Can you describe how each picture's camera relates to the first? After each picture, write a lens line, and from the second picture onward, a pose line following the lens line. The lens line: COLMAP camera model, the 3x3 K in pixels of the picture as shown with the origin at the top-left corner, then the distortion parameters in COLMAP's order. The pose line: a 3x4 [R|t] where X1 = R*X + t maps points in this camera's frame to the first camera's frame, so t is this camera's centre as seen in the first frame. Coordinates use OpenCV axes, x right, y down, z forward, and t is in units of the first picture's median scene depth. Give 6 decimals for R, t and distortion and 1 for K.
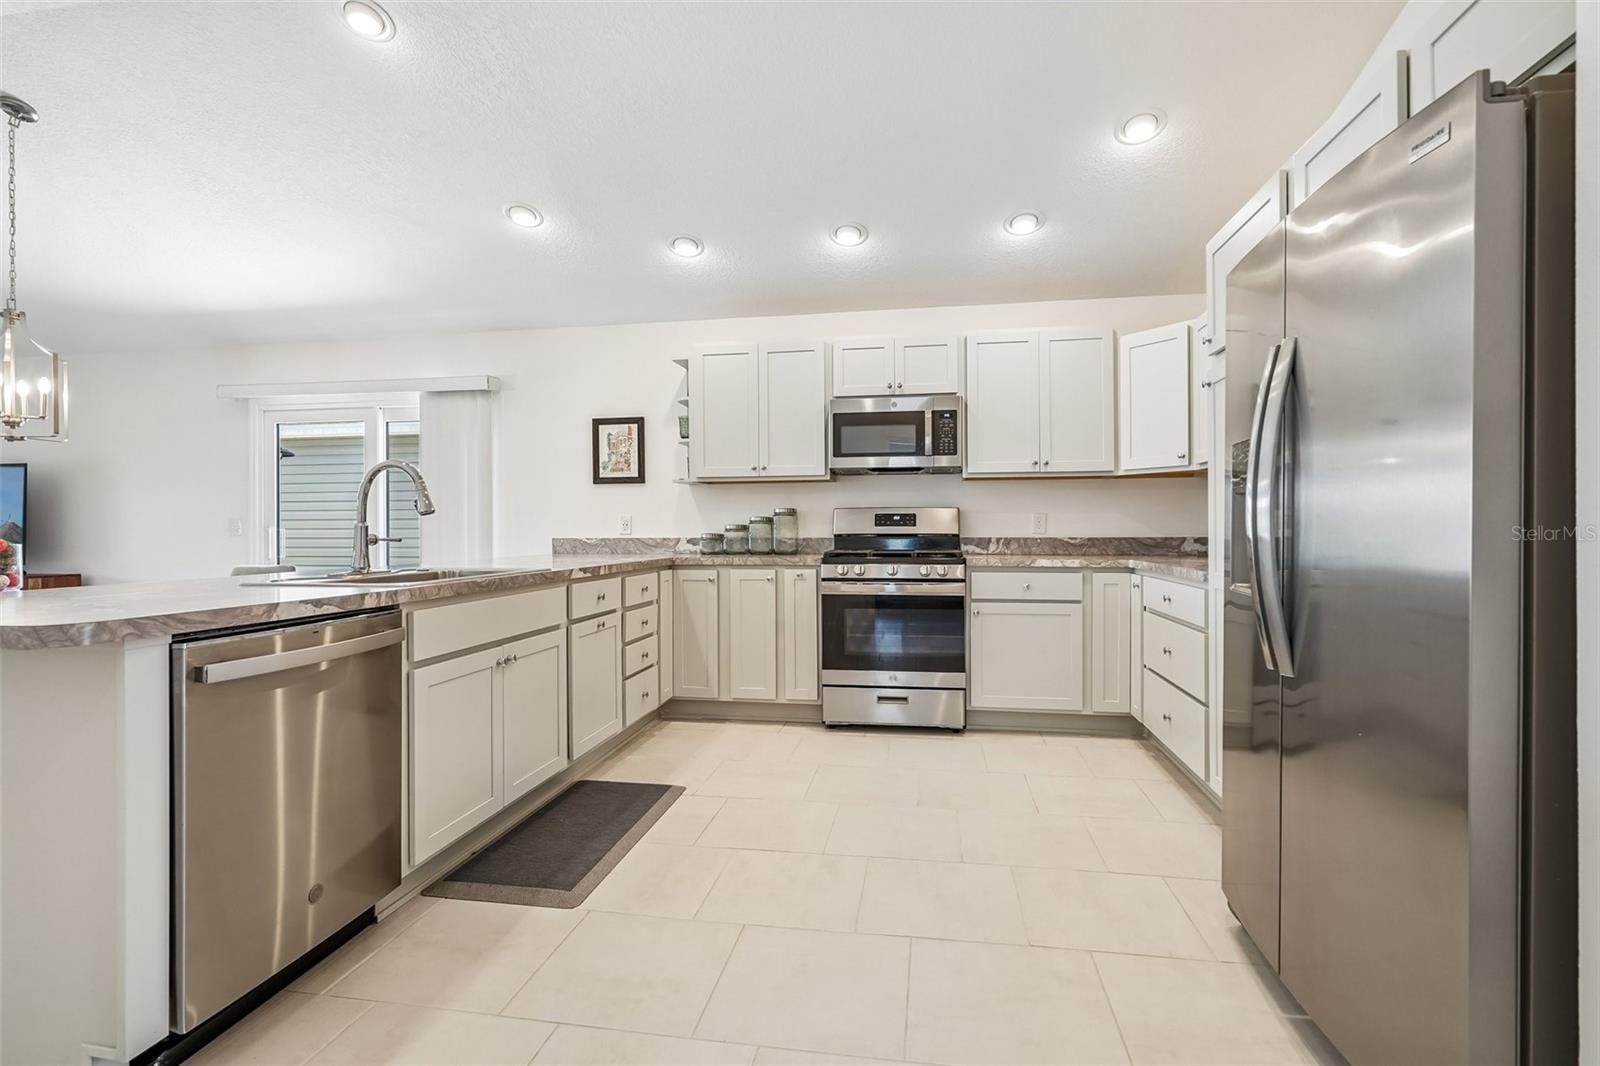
lens RADIAL K [[721.3, 0, 801.9], [0, 721.3, 528.2], [0, 0, 1]] dist [-0.001721, 0.000291]
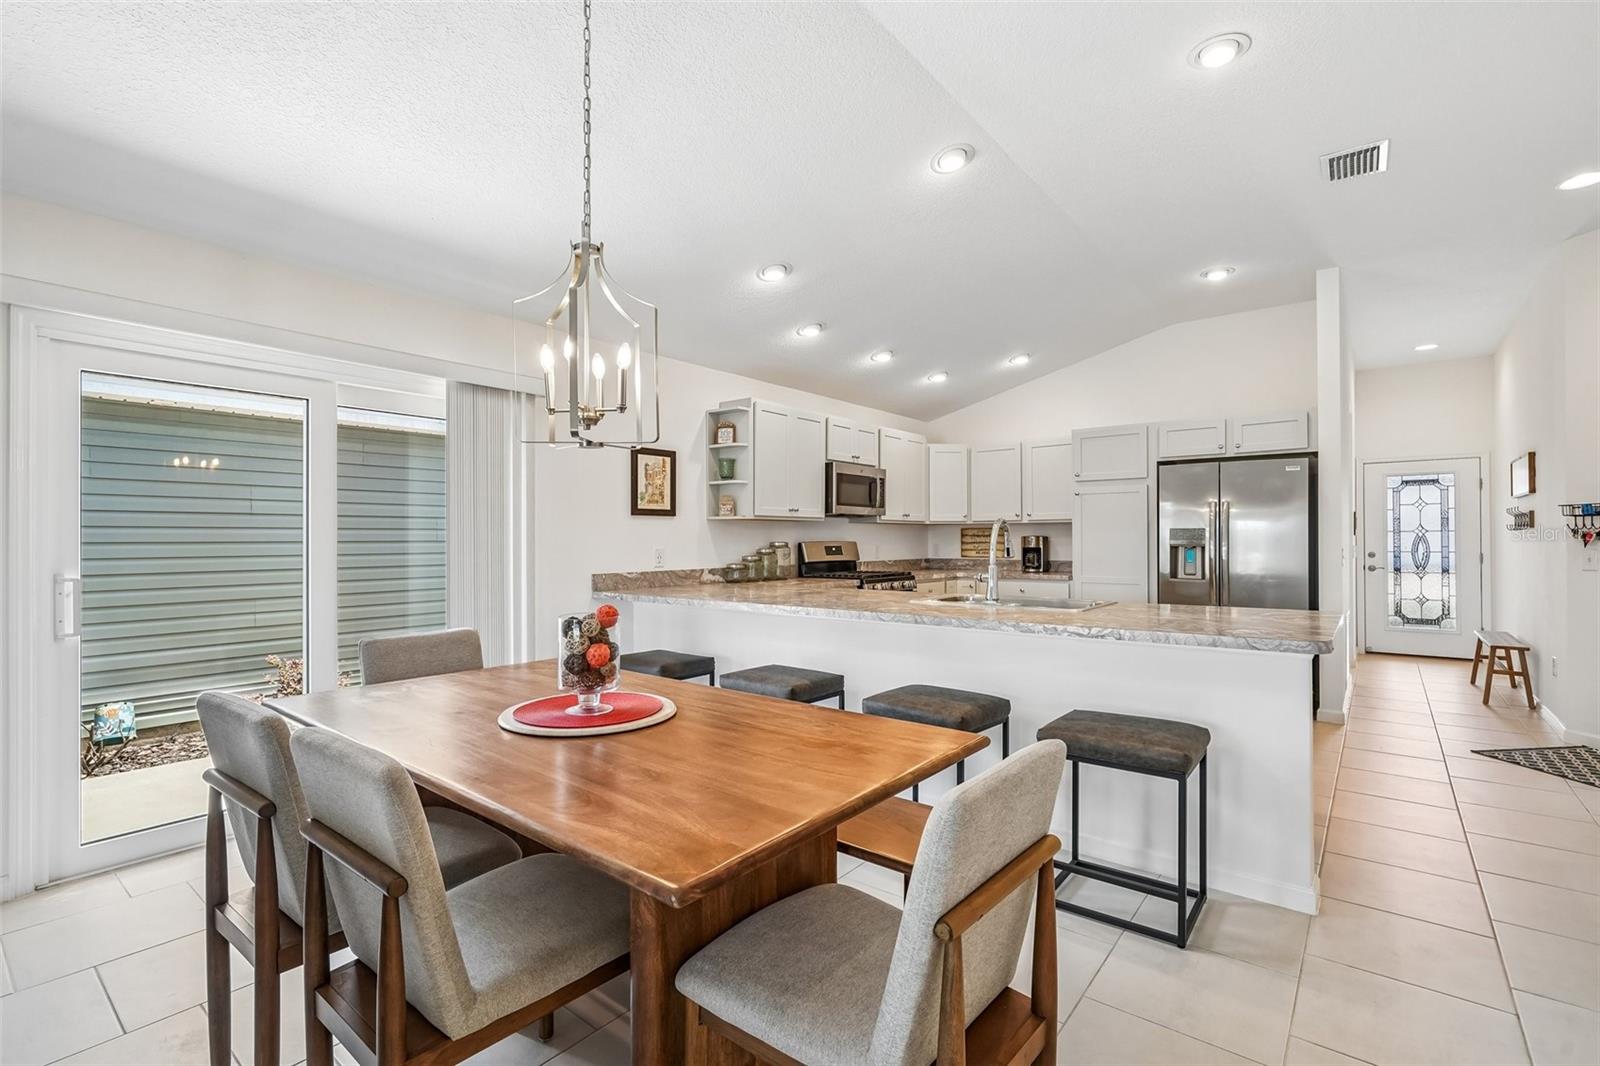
lens RADIAL K [[719.9, 0, 800.8], [0, 719.9, 535.9], [0, 0, 1]] dist [0.000430, 0.000030]
pose [[0.491832, 0.006616, 0.870665, -1.221413], [0.001322, 0.999964, -0.008346, -0.031292], [-0.870689, 0.005256, 0.491805, 0.417924]]
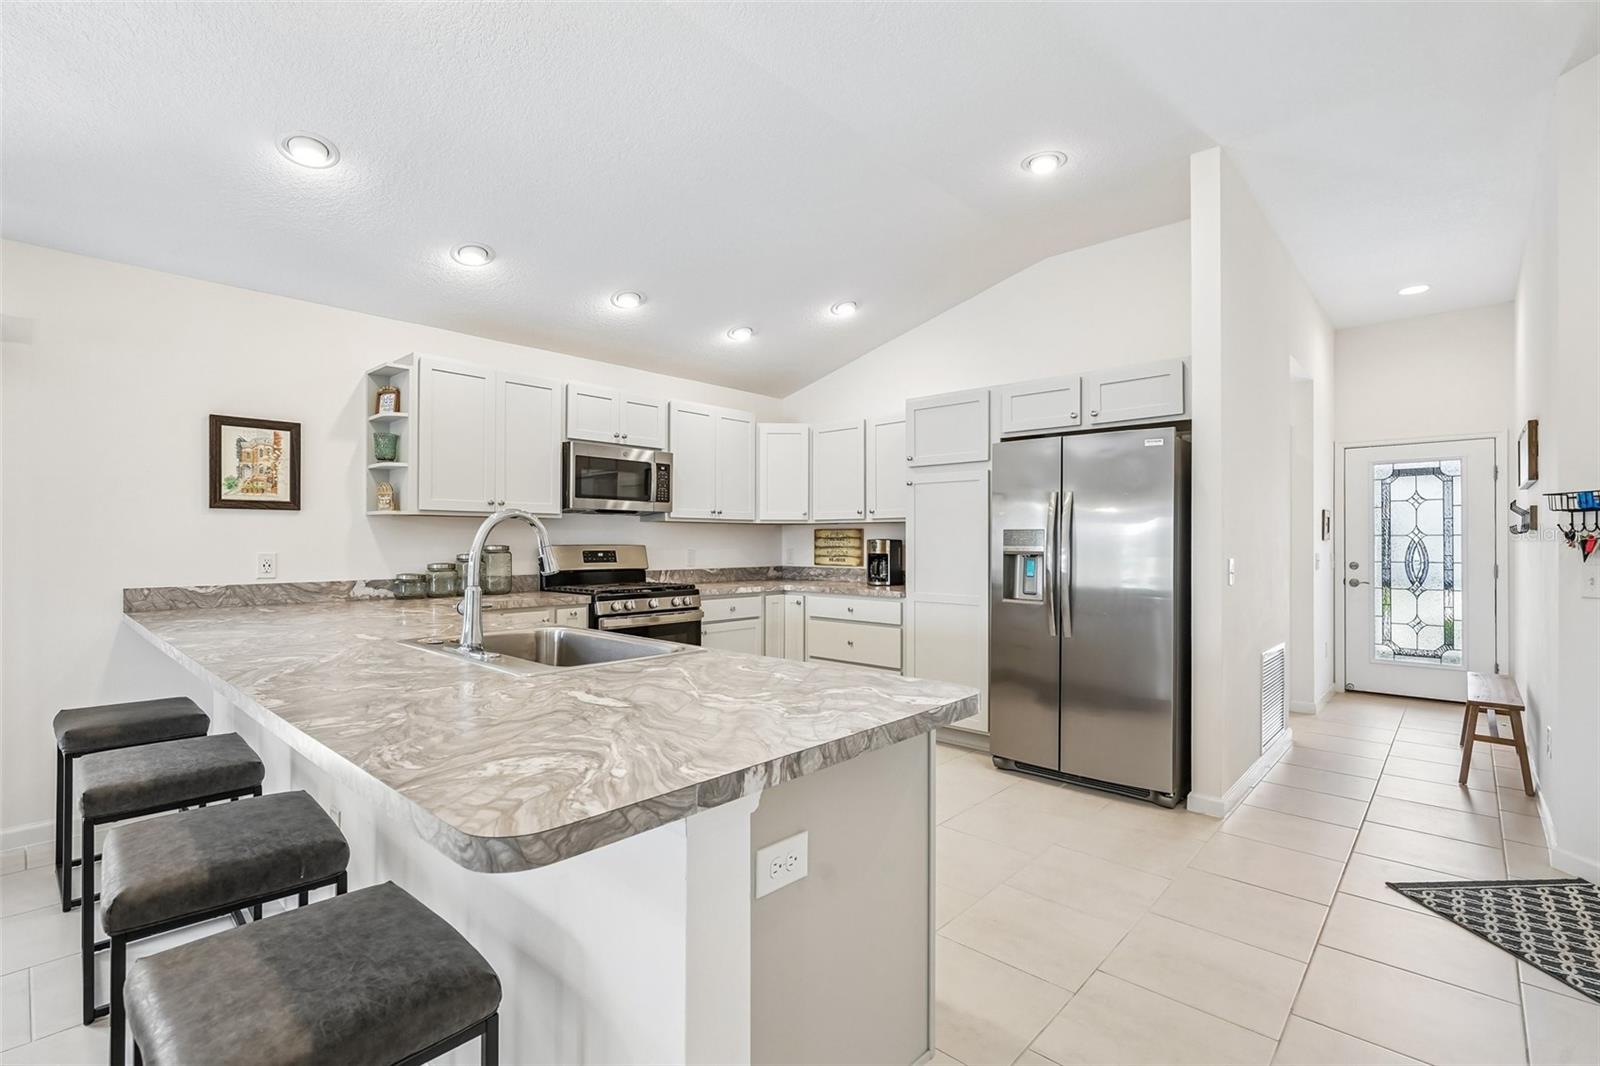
lens RADIAL K [[723.7, 0, 797.8], [0, 723.7, 538.7], [0, 0, 1]] dist [-0.003491, 0.000354]
pose [[0.550715, 0.008168, 0.834654, -0.680048], [-0.003918, 0.999966, -0.007201, -0.035085], [-0.834684, 0.000696, 0.550728, 0.172002]]
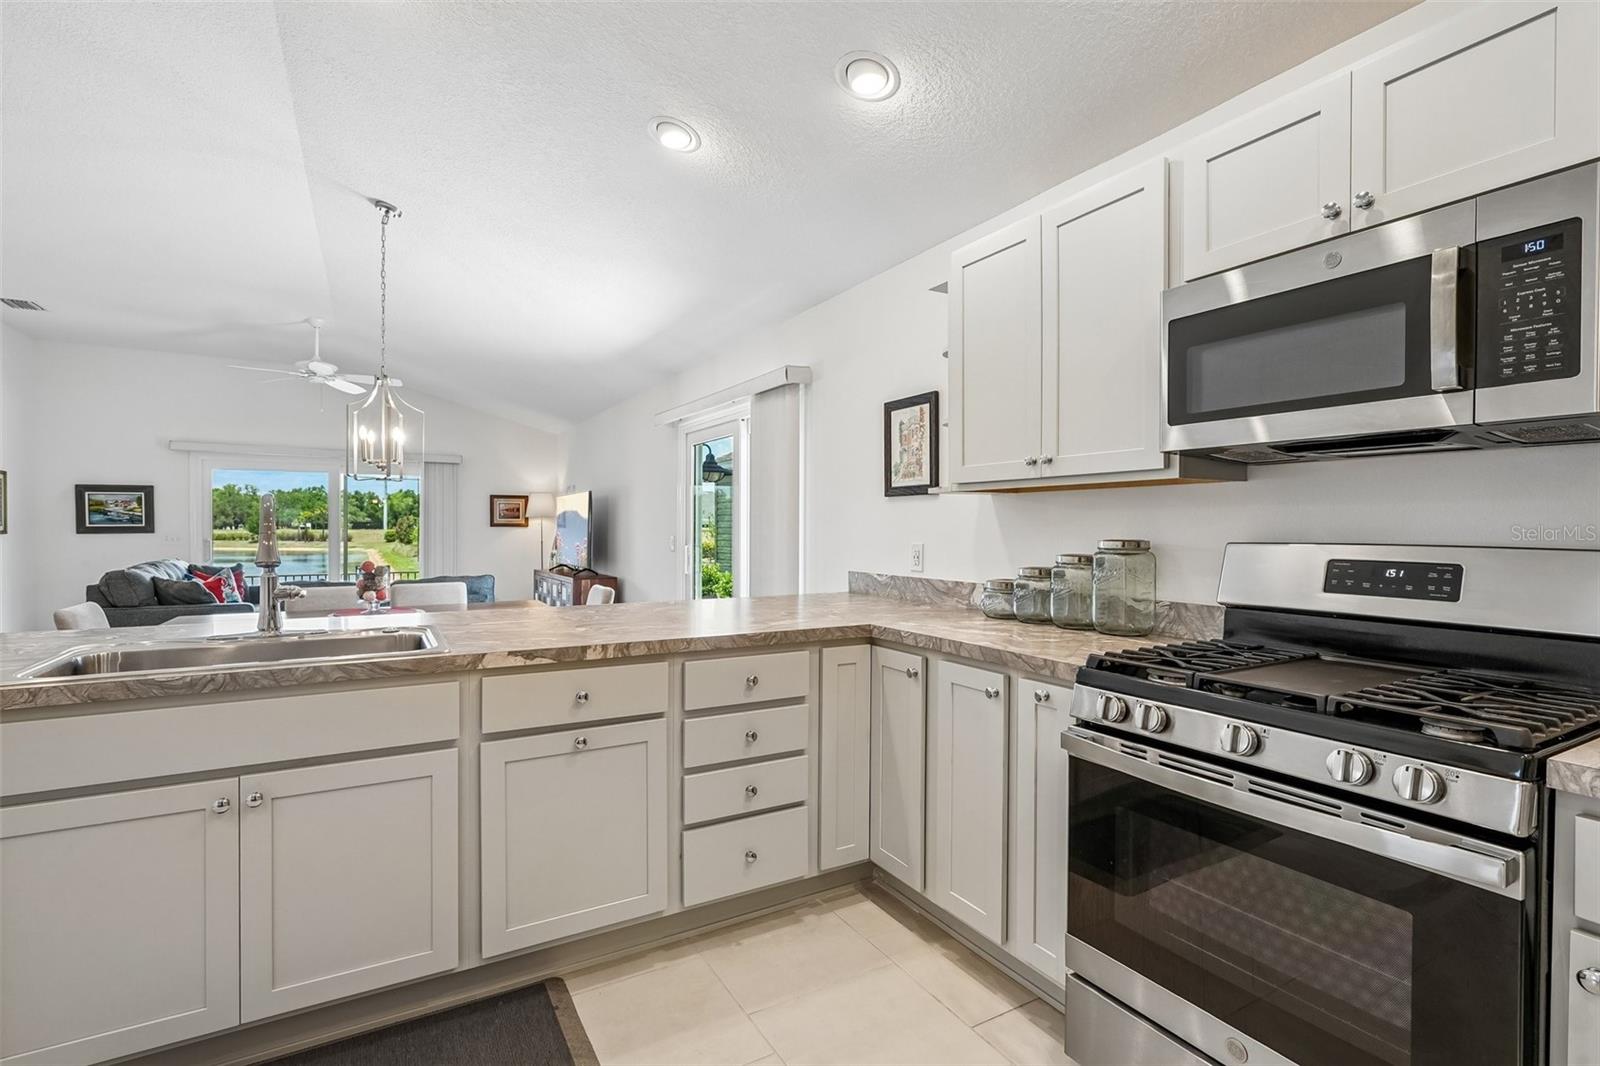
lens RADIAL K [[736.7, 0, 800.0], [0, 736.7, 533.0], [0, 0, 1]] dist [0.006614, 0.000553]
pose [[0.635618, 0.012779, -0.771898, 0.254436], [-0.006332, 0.999916, 0.011340, -0.041153], [0.771977, -0.002320, 0.635646, 0.588304]]
